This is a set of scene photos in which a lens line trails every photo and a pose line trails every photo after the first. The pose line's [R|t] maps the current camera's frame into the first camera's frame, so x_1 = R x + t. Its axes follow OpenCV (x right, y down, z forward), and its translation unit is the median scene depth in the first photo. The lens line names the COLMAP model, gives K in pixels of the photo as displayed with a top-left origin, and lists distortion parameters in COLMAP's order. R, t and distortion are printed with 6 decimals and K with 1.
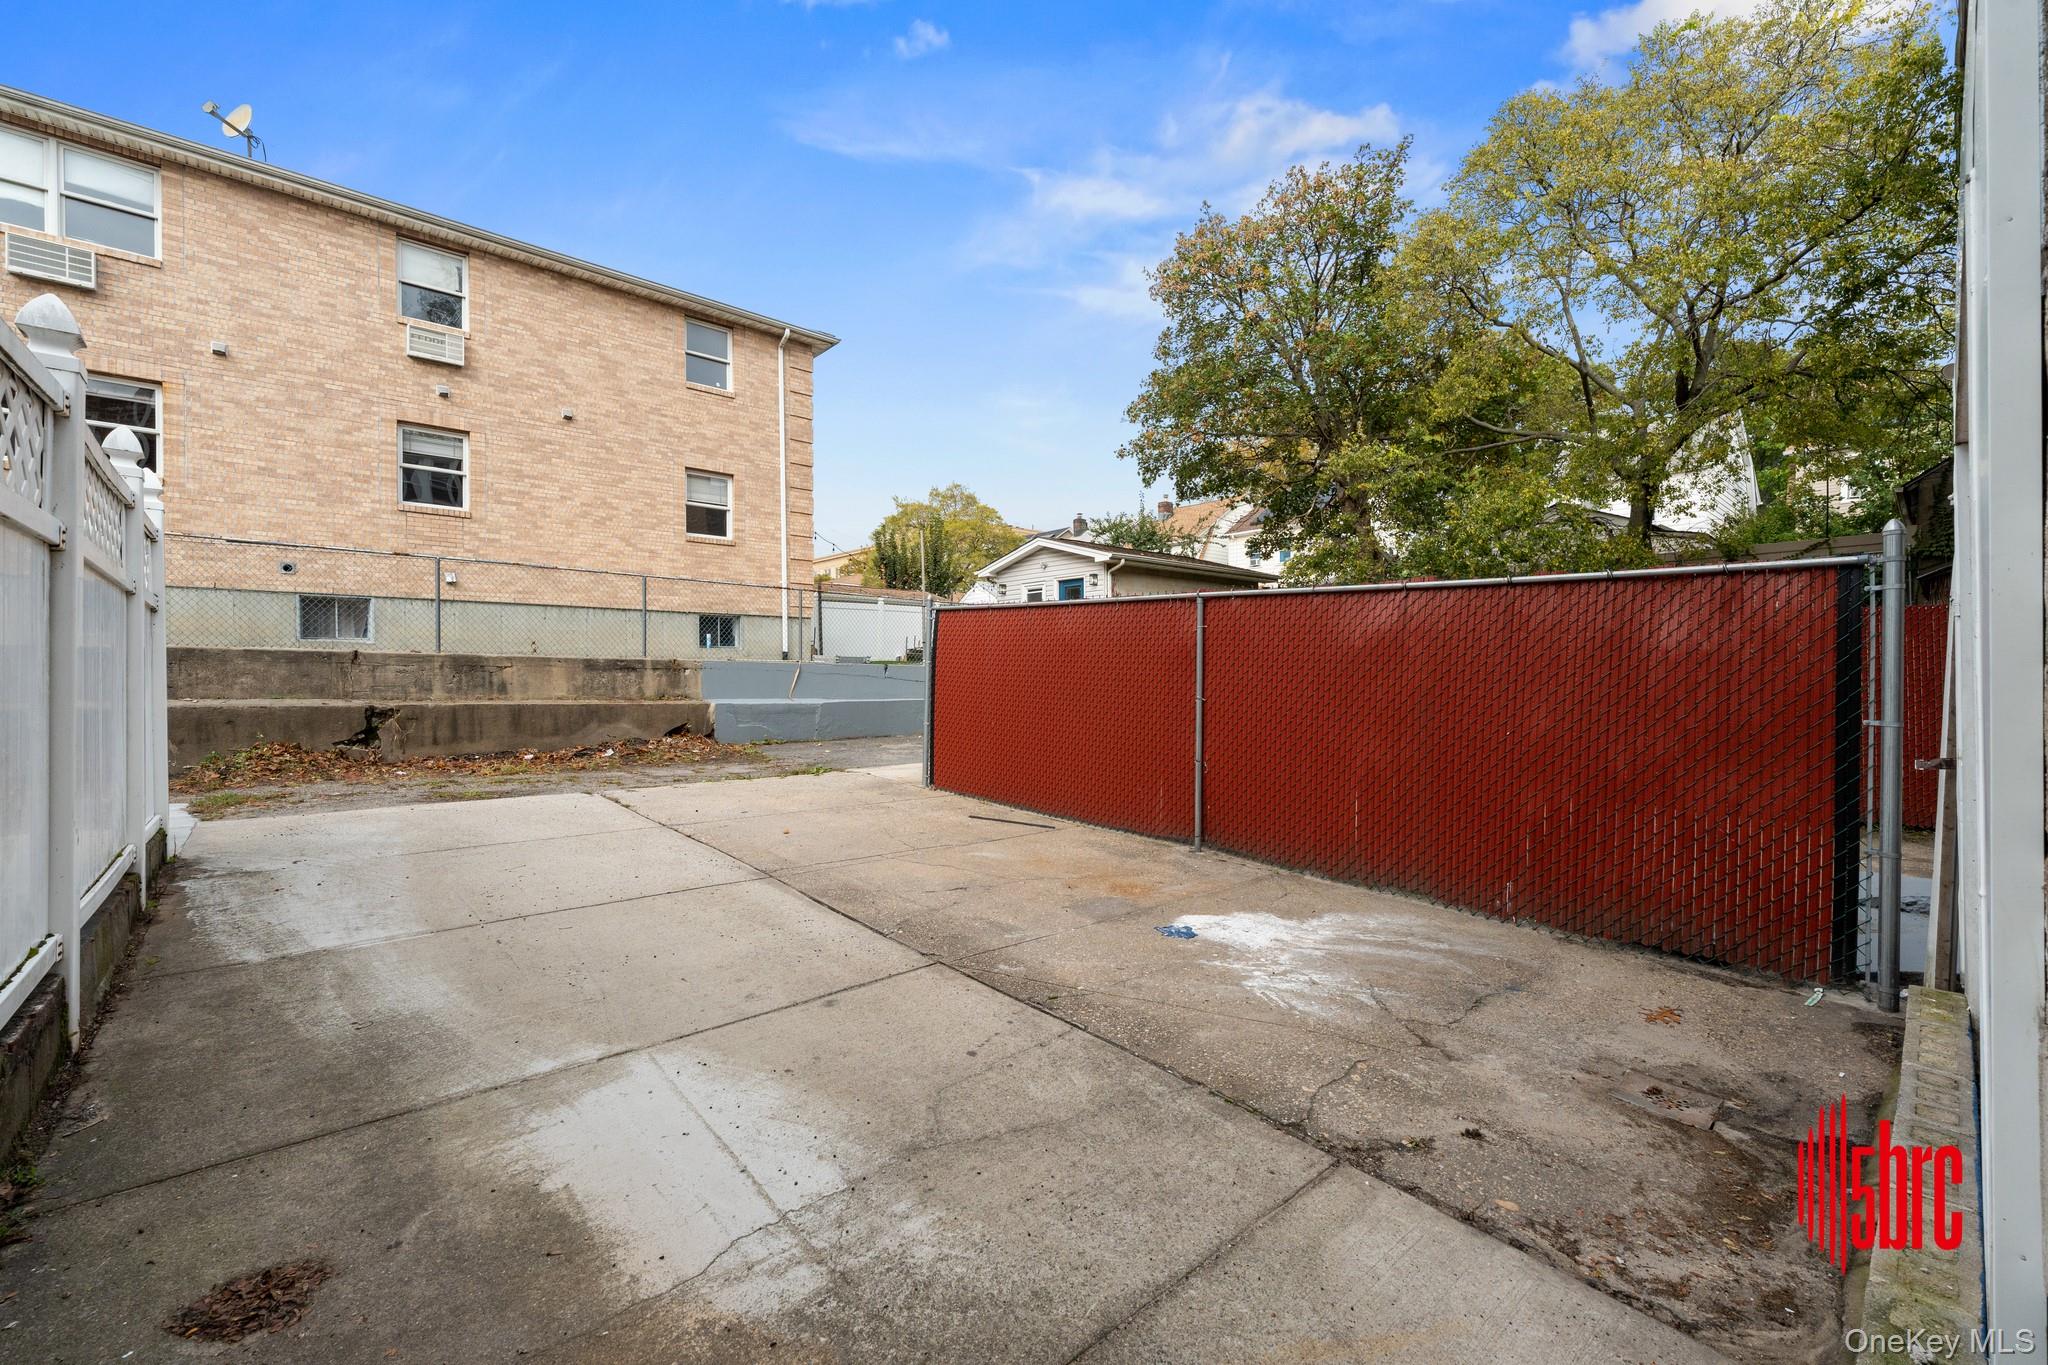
lens RADIAL K [[823.6, 0, 1019.3], [0, 823.6, 682.5], [0, 0, 1]] dist [-0.000444, -0.000637]
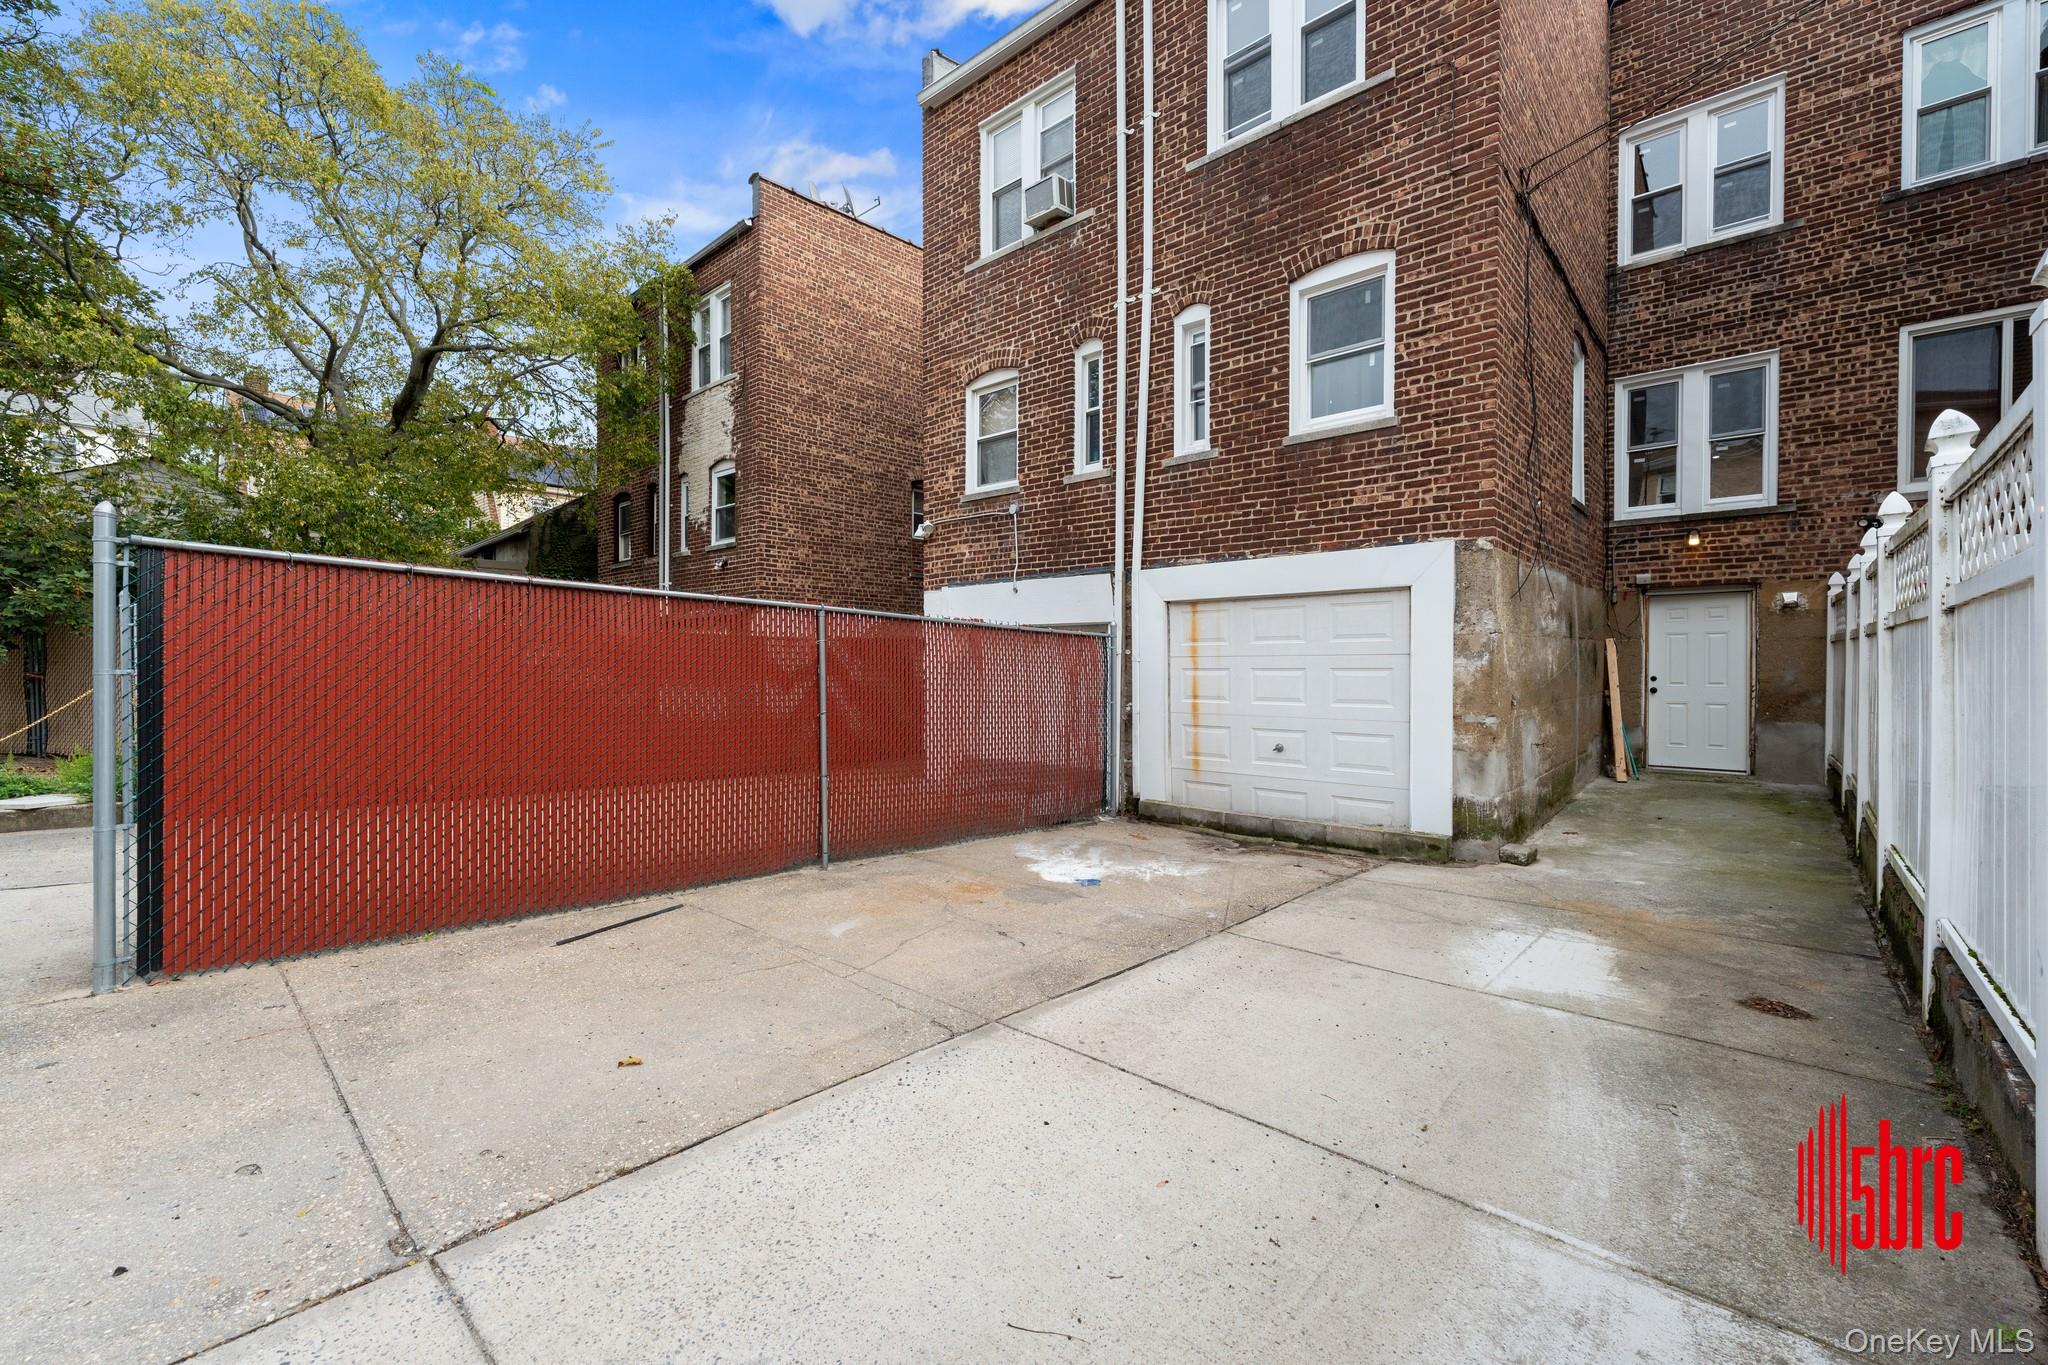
lens RADIAL K [[824.0, 0, 1015.4], [0, 824.0, 675.3], [0, 0, 1]] dist [-0.000782, -0.000459]
pose [[-0.098593, -0.011933, 0.995056, -1.286528], [0.006063, 0.999902, 0.012591, -0.059241], [-0.995109, 0.007274, -0.098511, 1.427165]]
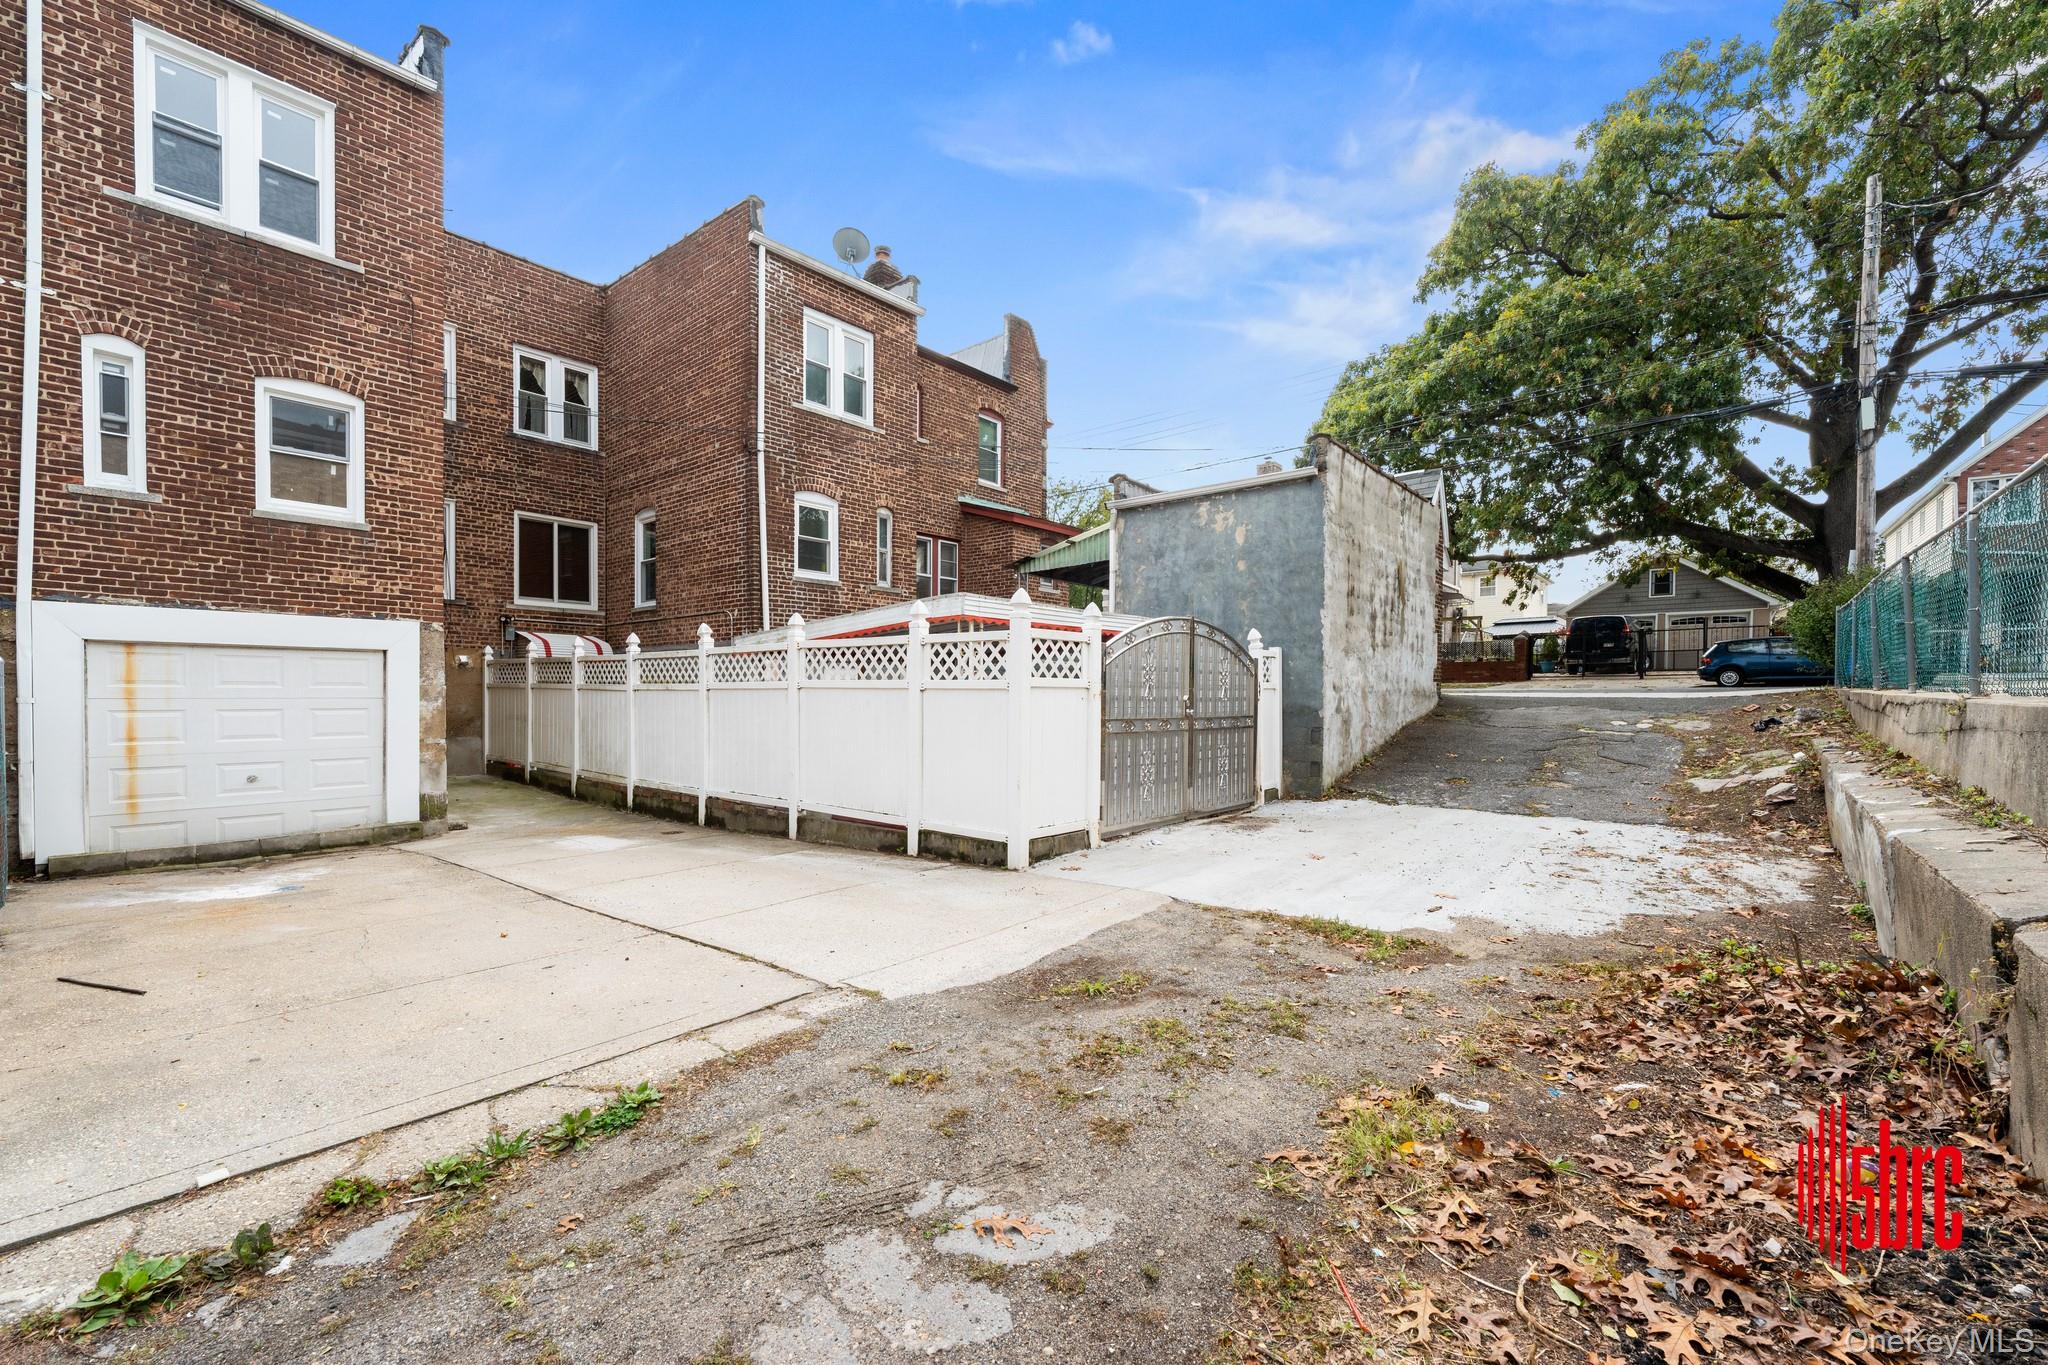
lens RADIAL K [[850.0, 0, 1035.0], [0, 850.0, 711.1], [0, 0, 1]] dist [-0.002245, 0.000360]
pose [[-0.989685, -0.003372, -0.143220, -1.178953], [-0.006951, 0.999676, 0.024500, -0.116529], [0.143091, 0.025243, -0.989388, 3.283138]]
